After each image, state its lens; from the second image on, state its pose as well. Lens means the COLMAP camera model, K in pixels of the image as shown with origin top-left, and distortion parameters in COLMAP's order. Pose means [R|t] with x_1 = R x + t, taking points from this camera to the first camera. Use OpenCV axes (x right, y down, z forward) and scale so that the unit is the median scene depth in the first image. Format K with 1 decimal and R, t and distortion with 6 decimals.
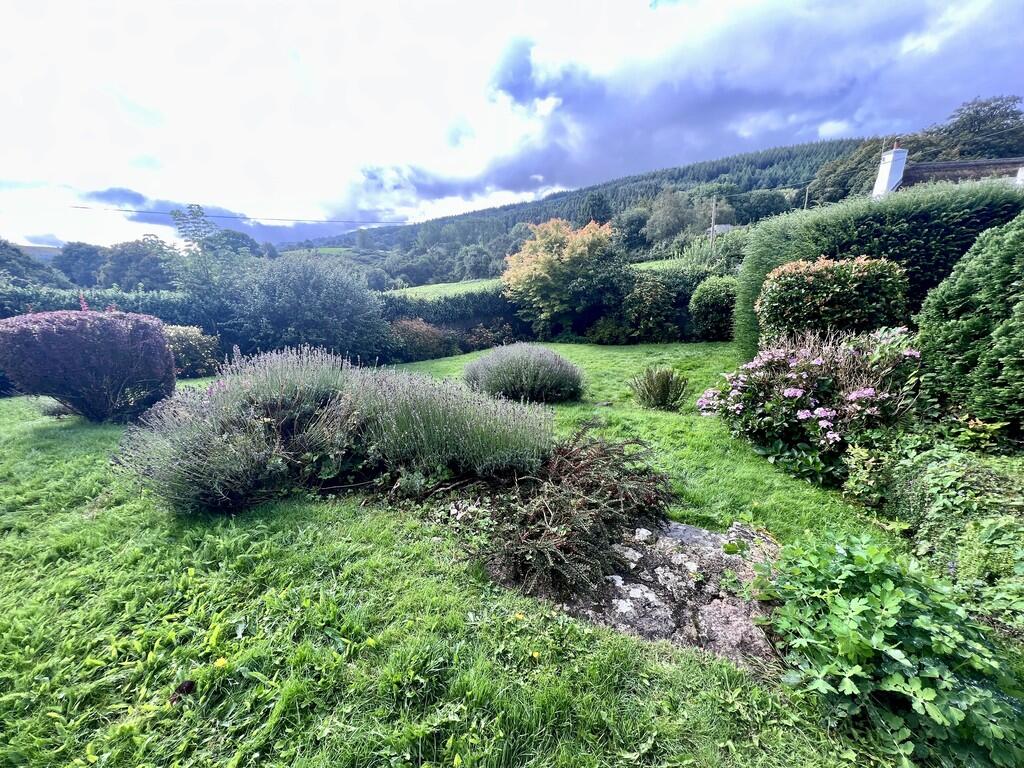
lens RADIAL K [[412.9, 0, 516.8], [0, 412.9, 383.2], [0, 0, 1]] dist [-0.003235, -0.000034]
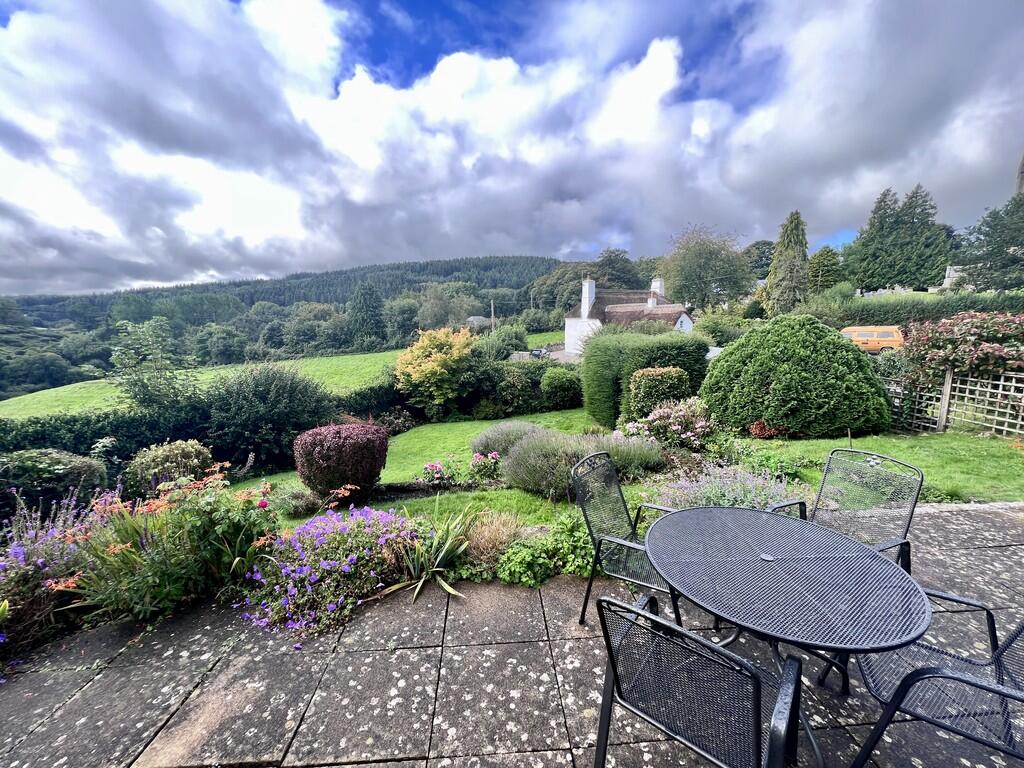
lens RADIAL K [[407.7, 0, 517.2], [0, 407.7, 387.3], [0, 0, 1]] dist [0.000072, -0.000011]
pose [[0.835514, -0.057182, 0.546485, -0.409983], [0.151792, 0.979887, -0.129540, -0.012001], [-0.528086, 0.191185, 0.827389, -0.146570]]
